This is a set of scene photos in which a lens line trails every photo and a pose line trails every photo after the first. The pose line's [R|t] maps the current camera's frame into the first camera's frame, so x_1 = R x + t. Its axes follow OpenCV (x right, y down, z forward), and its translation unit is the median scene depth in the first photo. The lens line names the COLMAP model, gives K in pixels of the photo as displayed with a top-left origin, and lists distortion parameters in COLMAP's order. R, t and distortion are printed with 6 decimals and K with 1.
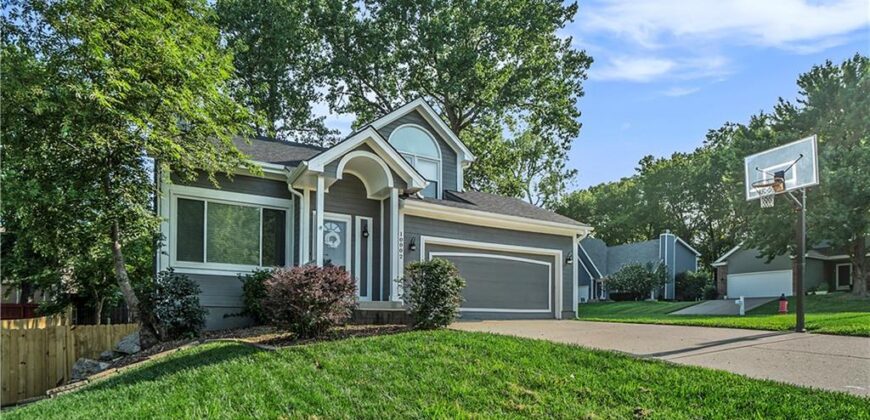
lens RADIAL K [[383.8, 0, 435.1], [0, 383.8, 219.2], [0, 0, 1]] dist [-0.013613, -0.000079]
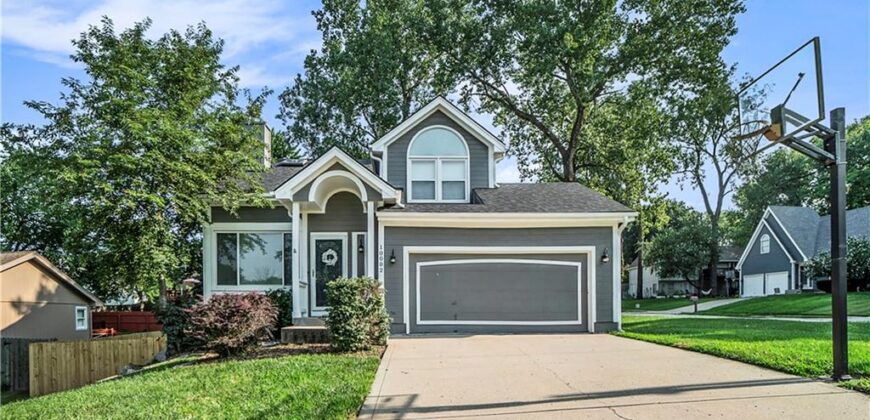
lens RADIAL K [[391.2, 0, 435.0], [0, 391.2, 210.0], [0, 0, 1]] dist [-0.034003, 0.000207]
pose [[0.902603, -0.121812, -0.412879, 0.393545], [0.116811, 0.992448, -0.037442, -0.001895], [0.414322, -0.014434, 0.910016, 0.129799]]
